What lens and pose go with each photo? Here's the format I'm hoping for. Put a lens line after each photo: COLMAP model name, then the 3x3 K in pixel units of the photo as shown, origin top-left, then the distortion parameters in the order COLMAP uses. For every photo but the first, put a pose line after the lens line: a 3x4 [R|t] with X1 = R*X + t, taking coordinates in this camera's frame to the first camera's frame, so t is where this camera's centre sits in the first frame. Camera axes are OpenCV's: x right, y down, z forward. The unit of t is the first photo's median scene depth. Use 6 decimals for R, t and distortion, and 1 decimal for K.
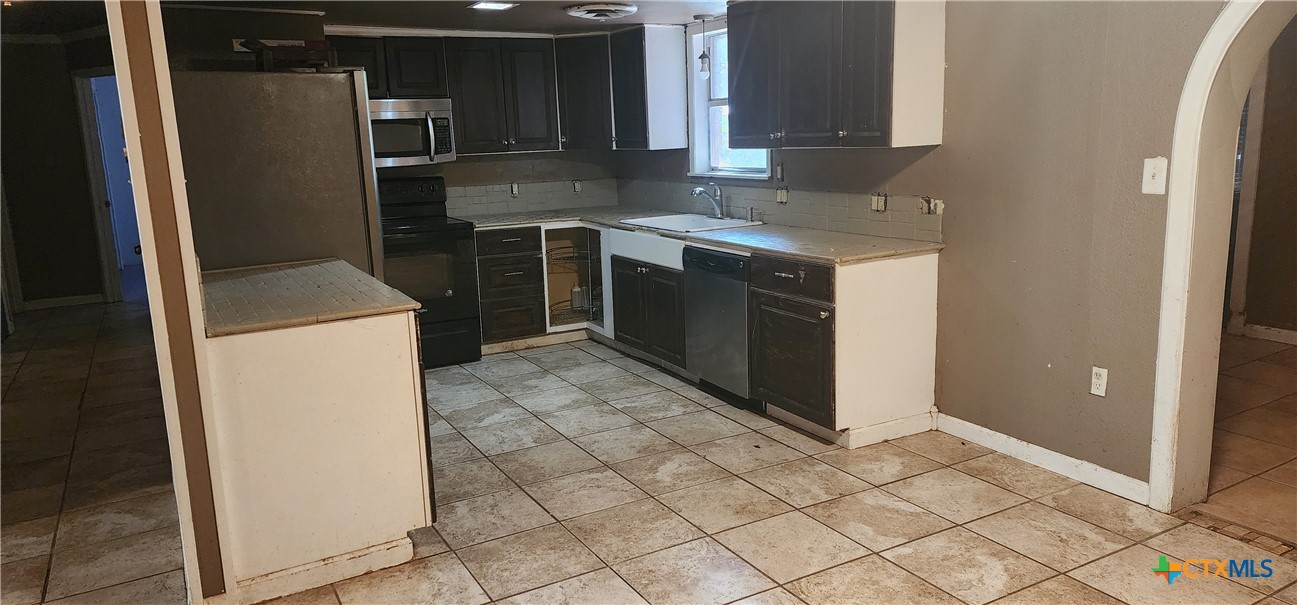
lens RADIAL K [[849.6, 0, 650.7], [0, 849.6, 300.5], [0, 0, 1]] dist [0.117576, -0.131105]
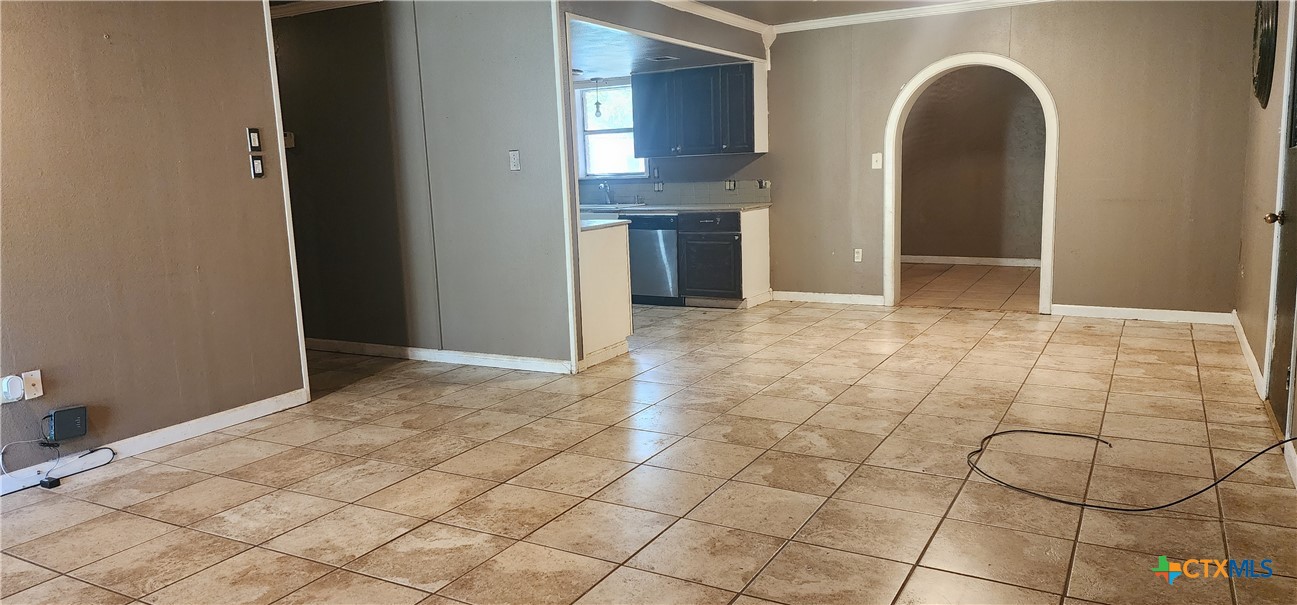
lens RADIAL K [[849.6, 0, 650.7], [0, 849.6, 300.5], [0, 0, 1]] dist [0.117576, -0.131105]
pose [[0.868847, -0.079592, 0.488642, -0.786923], [0.106132, 0.993991, -0.026806, 0.161549], [-0.483572, 0.075151, 0.872073, -0.494863]]
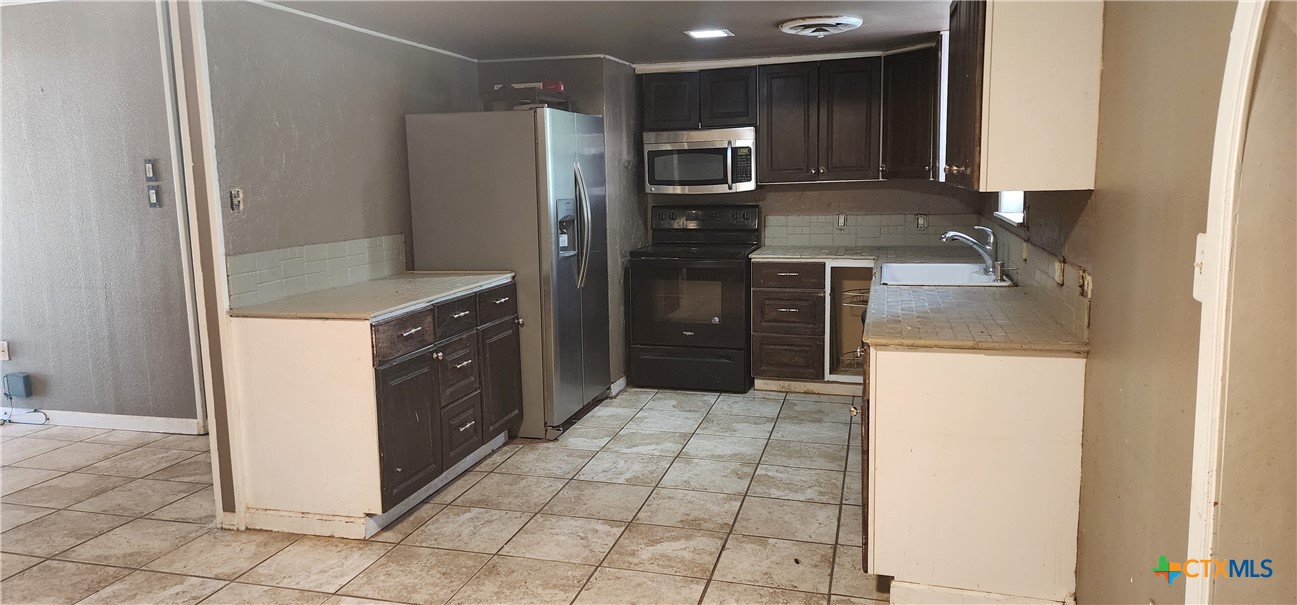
lens RADIAL K [[849.6, 0, 650.7], [0, 849.6, 300.5], [0, 0, 1]] dist [0.117576, -0.131105]
pose [[0.702522, 0.123114, -0.700932, 0.496286], [-0.140245, 0.989558, 0.033245, -0.066435], [0.697706, 0.074947, 0.712453, 0.287433]]
